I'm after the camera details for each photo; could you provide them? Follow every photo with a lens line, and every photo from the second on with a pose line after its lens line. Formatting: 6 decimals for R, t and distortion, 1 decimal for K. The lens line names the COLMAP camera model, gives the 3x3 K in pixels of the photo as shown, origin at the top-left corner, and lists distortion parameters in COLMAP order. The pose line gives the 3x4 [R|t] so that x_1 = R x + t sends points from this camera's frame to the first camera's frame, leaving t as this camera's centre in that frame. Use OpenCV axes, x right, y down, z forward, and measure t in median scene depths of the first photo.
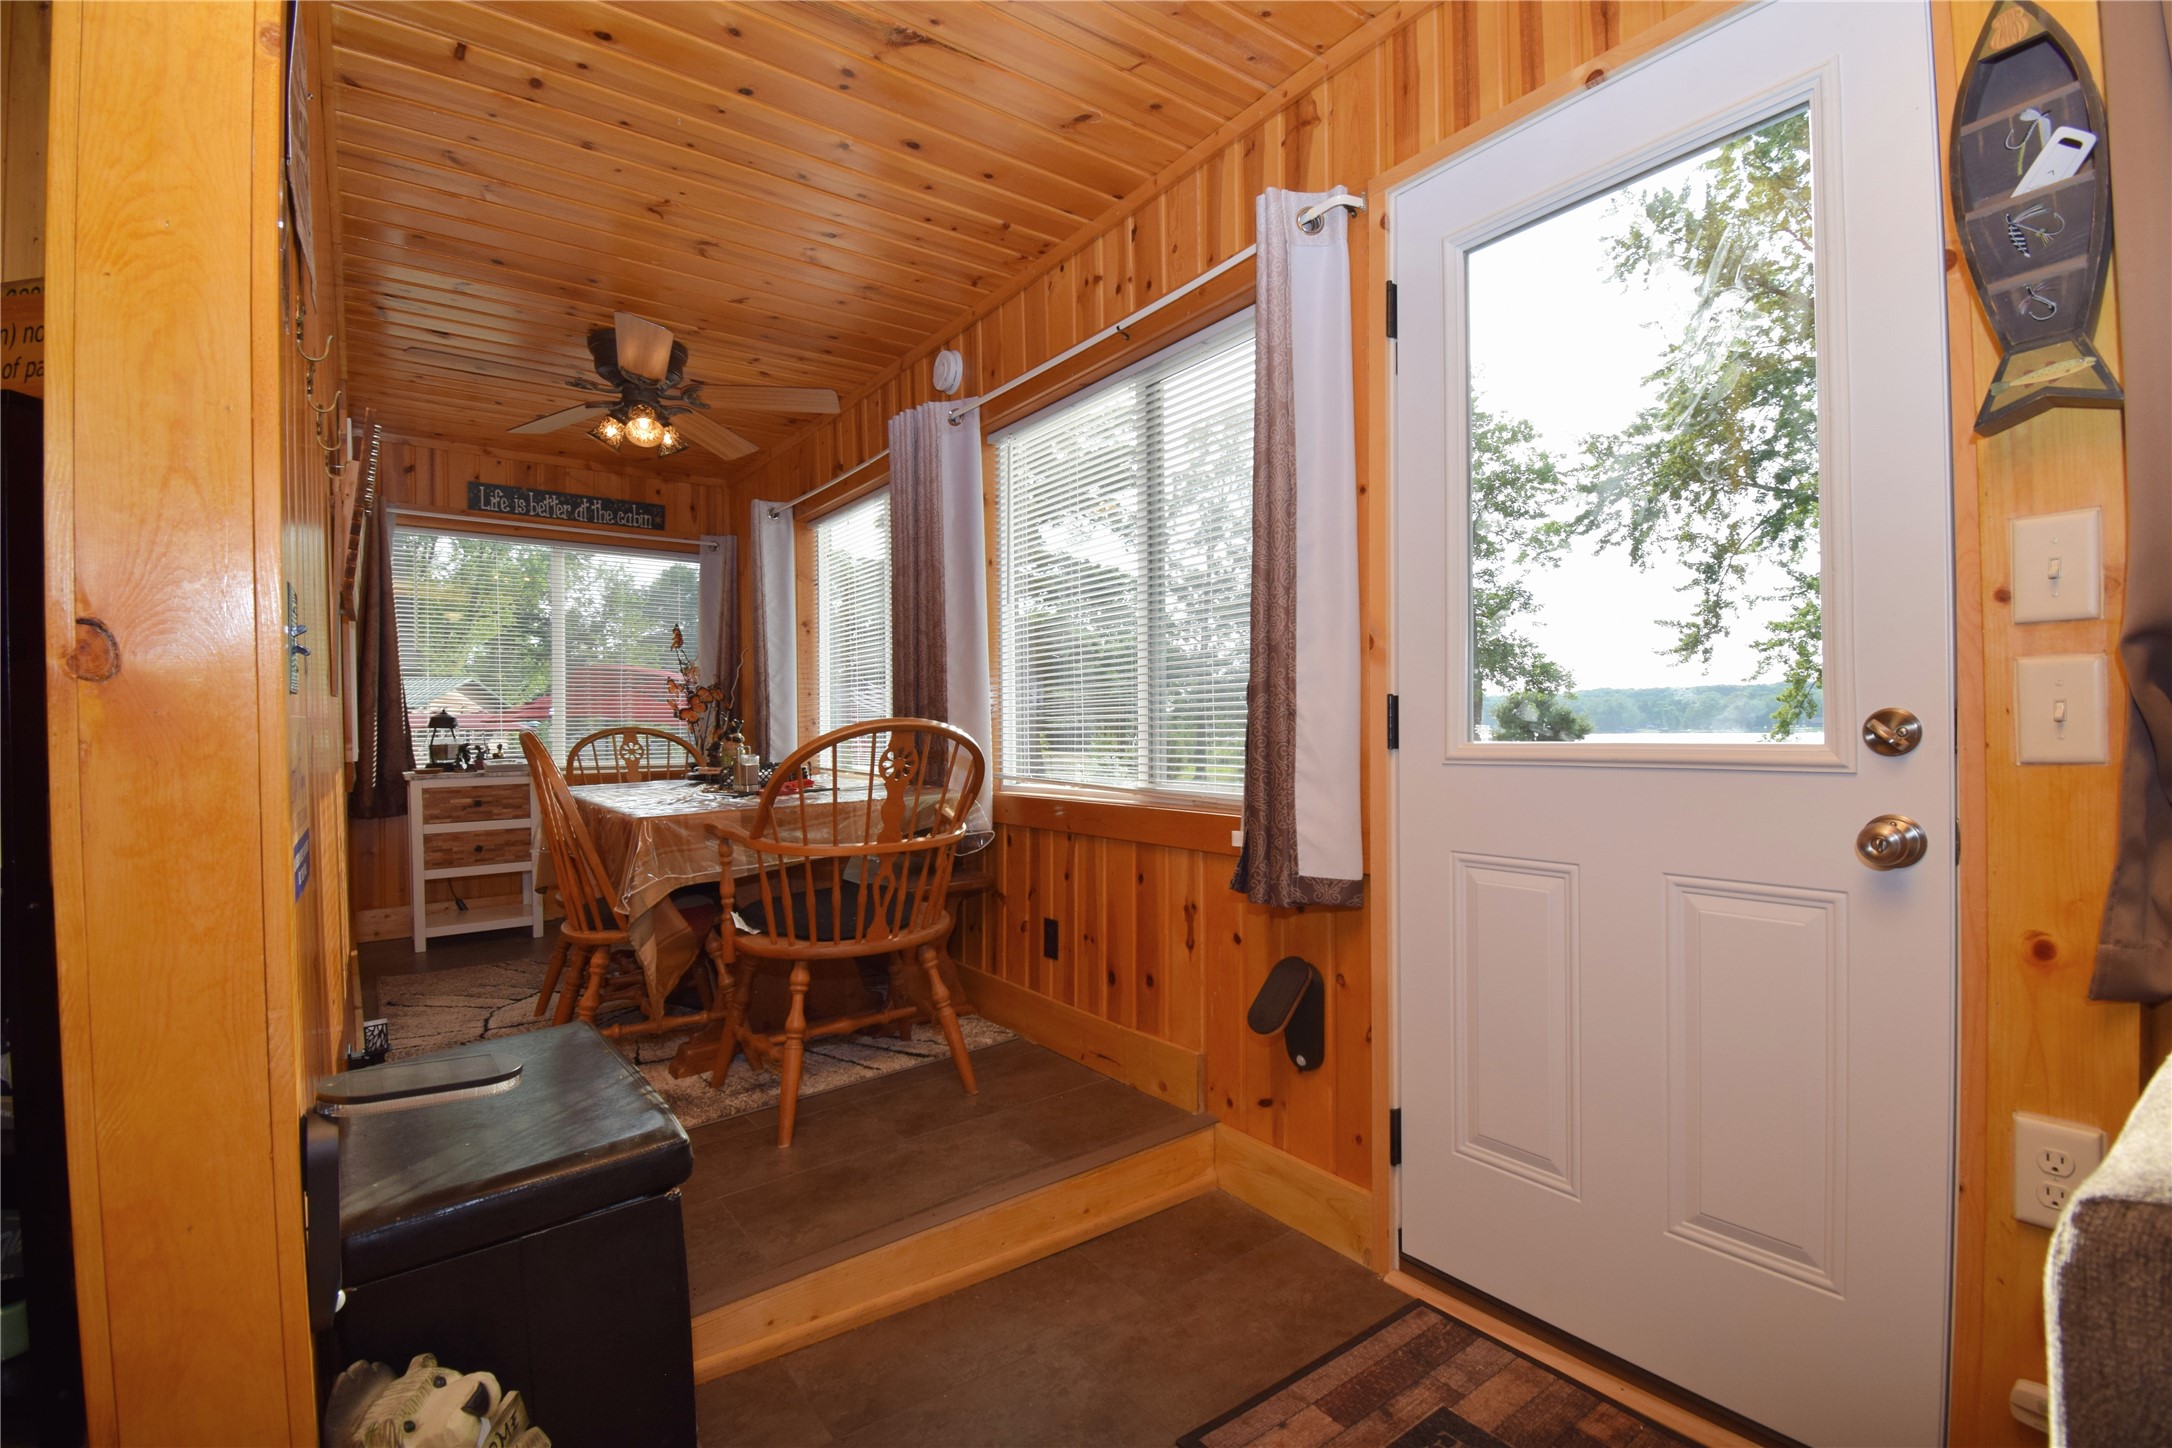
lens RADIAL K [[961.5, 0, 1091.8], [0, 961.5, 729.0], [0, 0, 1]] dist [0.022640, -0.027256]
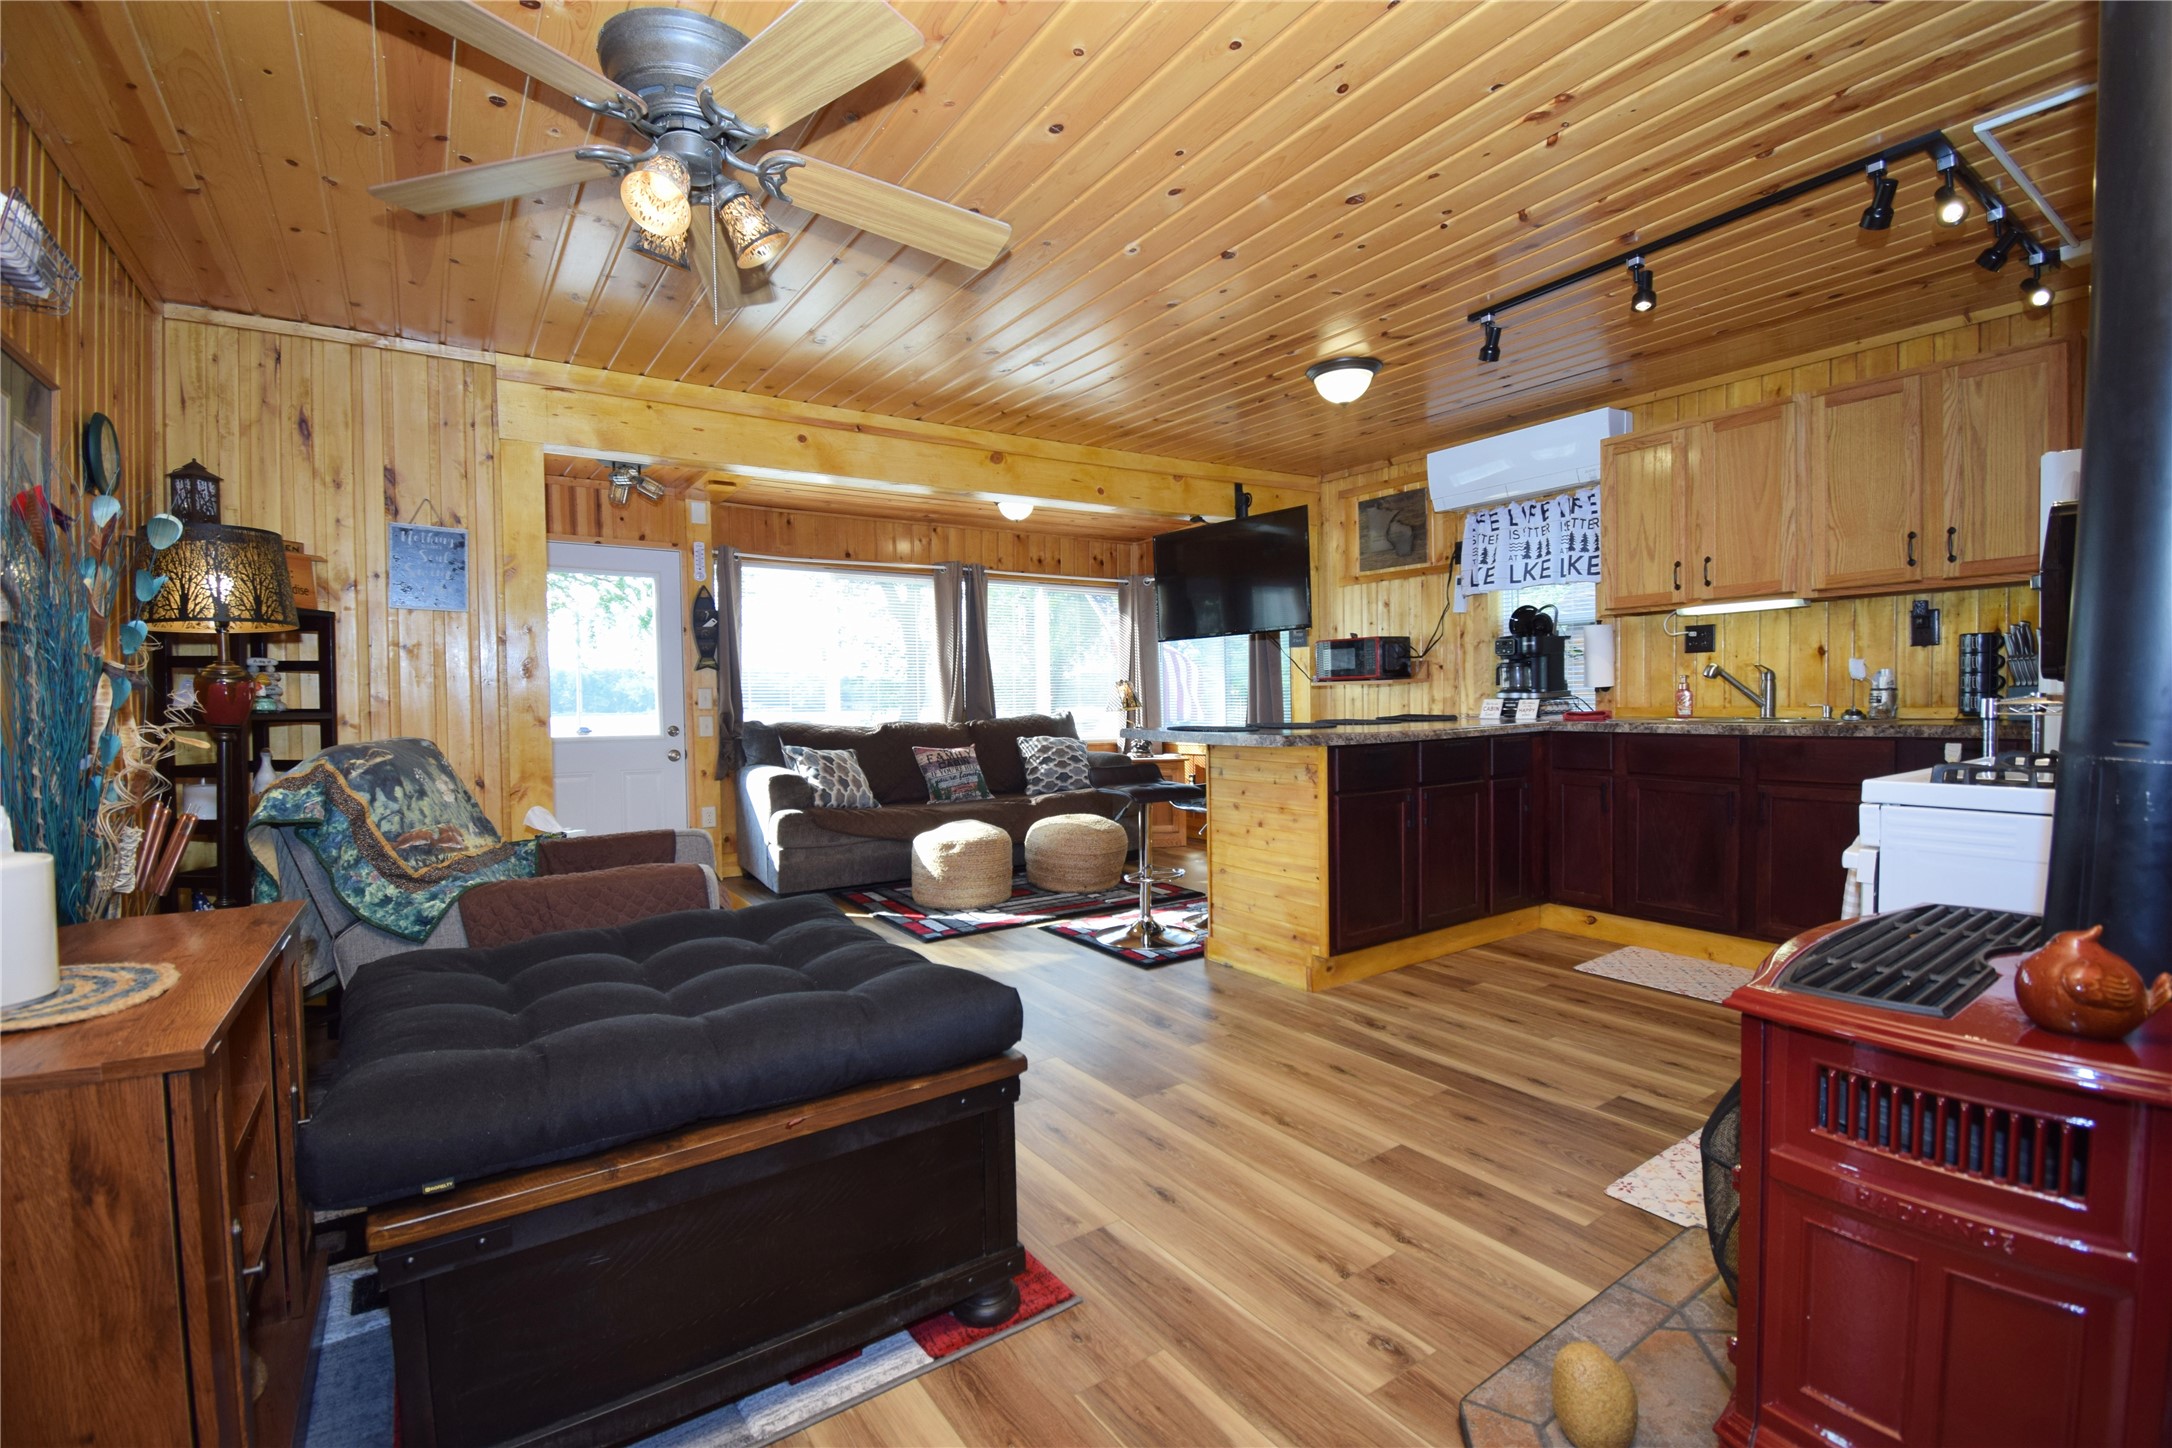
lens RADIAL K [[951.2, 0, 1091.9], [0, 951.2, 737.5], [0, 0, 1]] dist [0.016820, -0.026352]
pose [[0.036914, -0.027283, 0.998946, -2.057836], [0.008471, 0.999600, 0.026988, -0.041047], [-0.999283, 0.007466, 0.037130, -0.644565]]
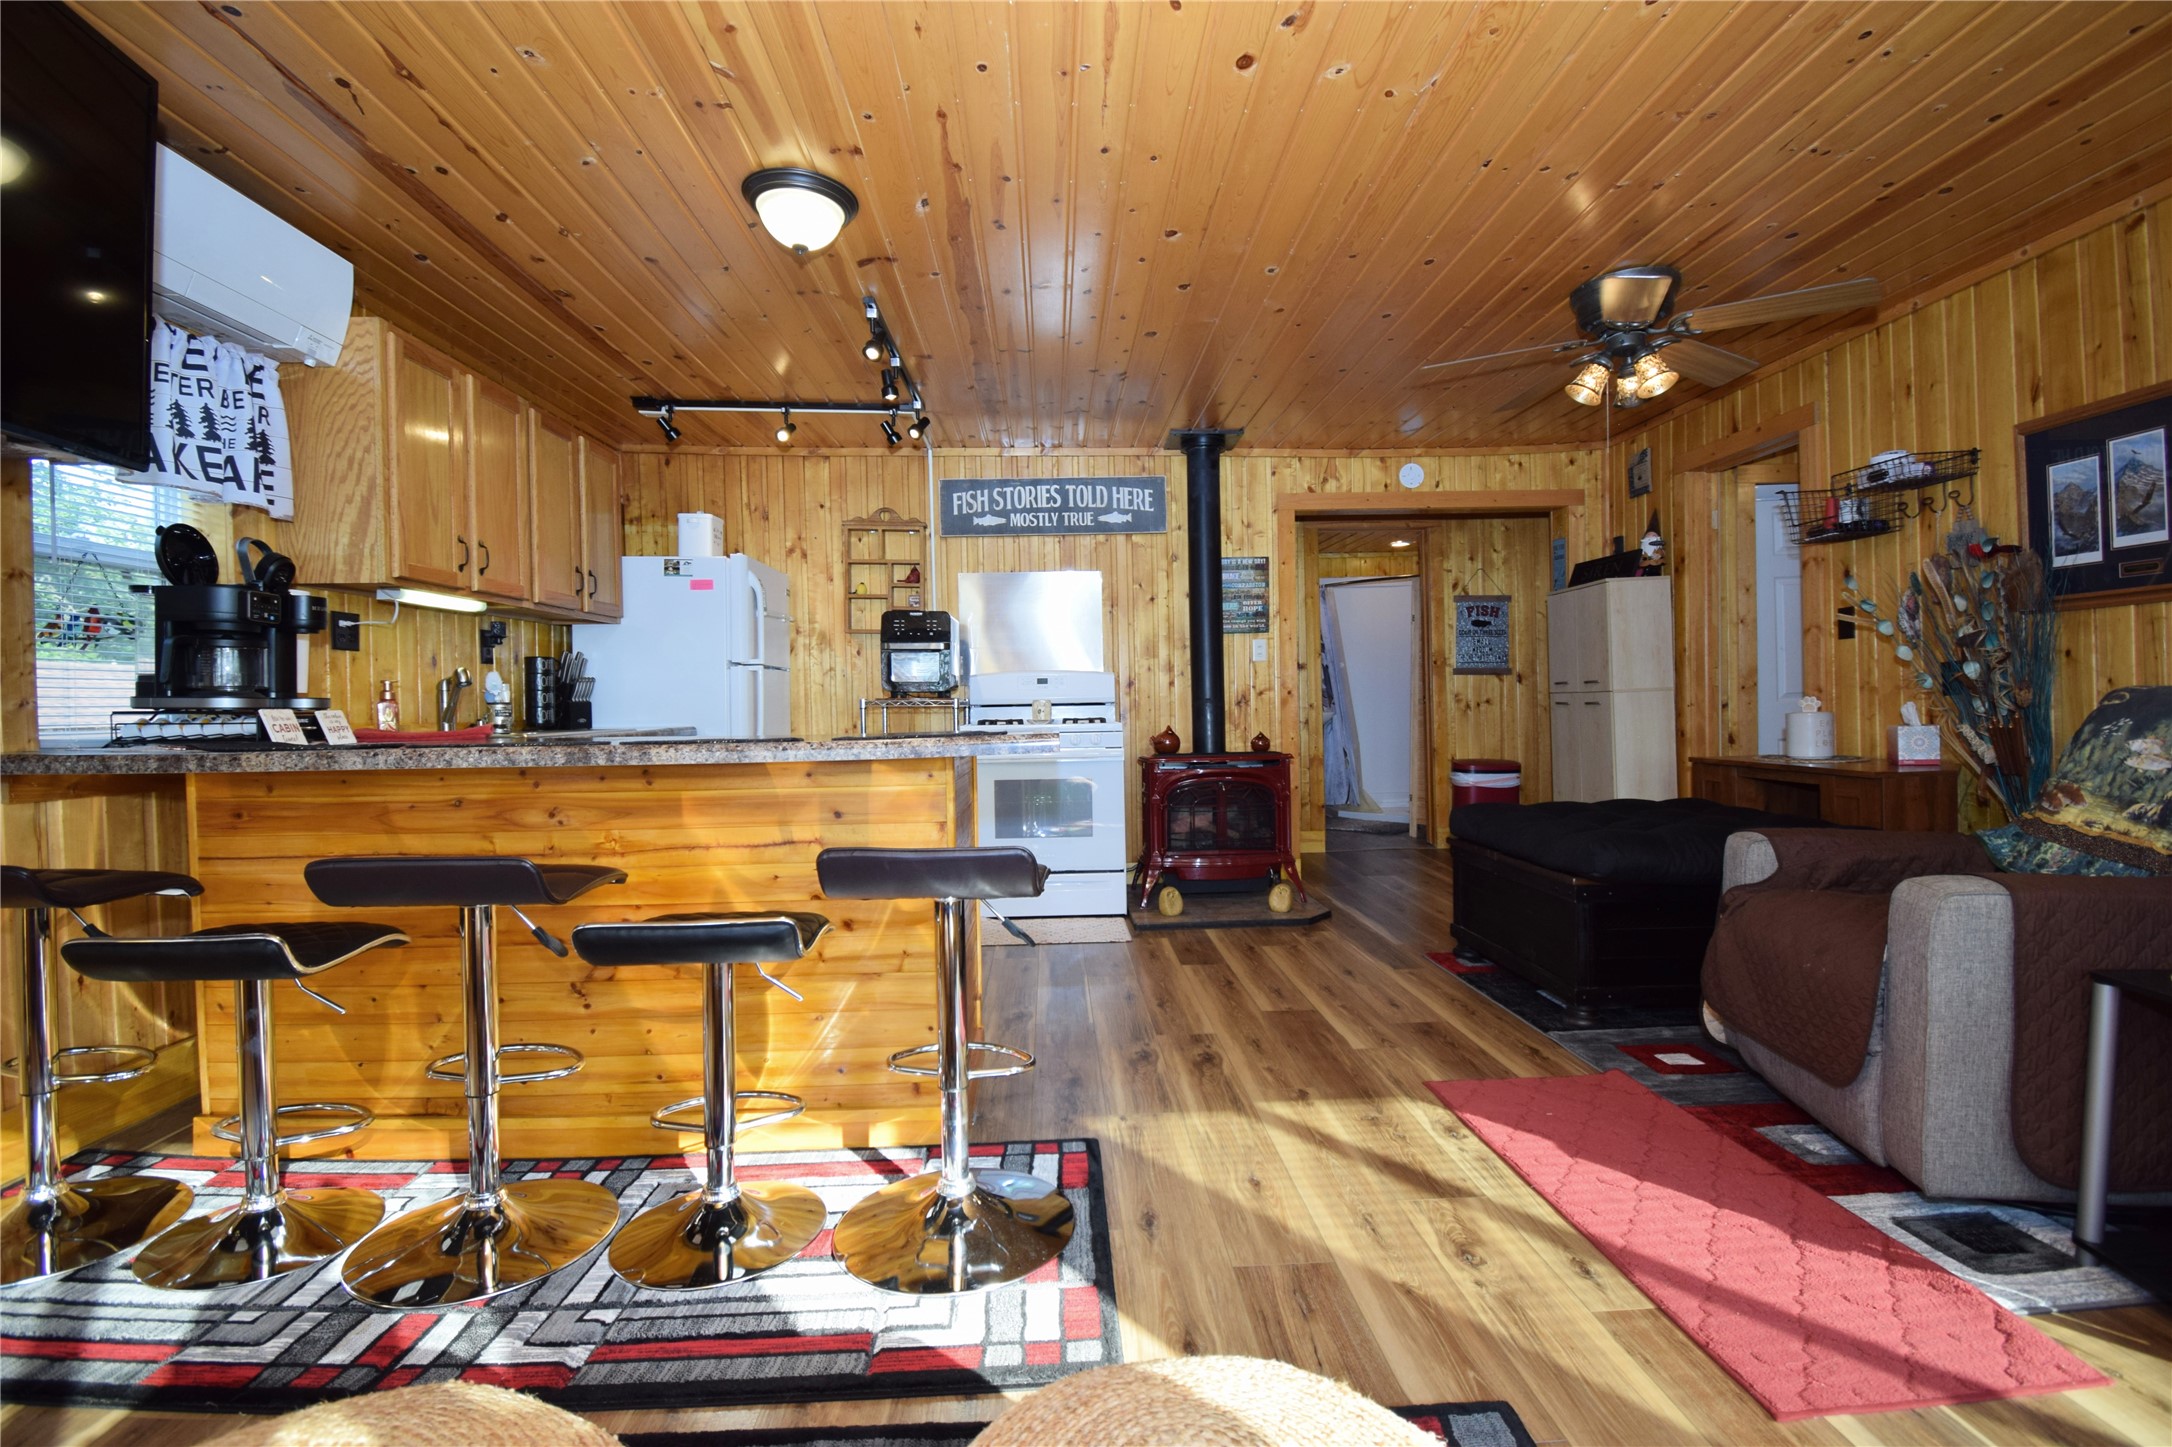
lens RADIAL K [[969.8, 0, 1092.2], [0, 969.8, 726.9], [0, 0, 1]] dist [0.023680, -0.028555]
pose [[-0.565191, 0.047082, -0.823616, 0.524311], [0.037457, 0.998805, 0.031392, -0.041955], [0.824110, -0.013107, -0.566279, -0.085106]]
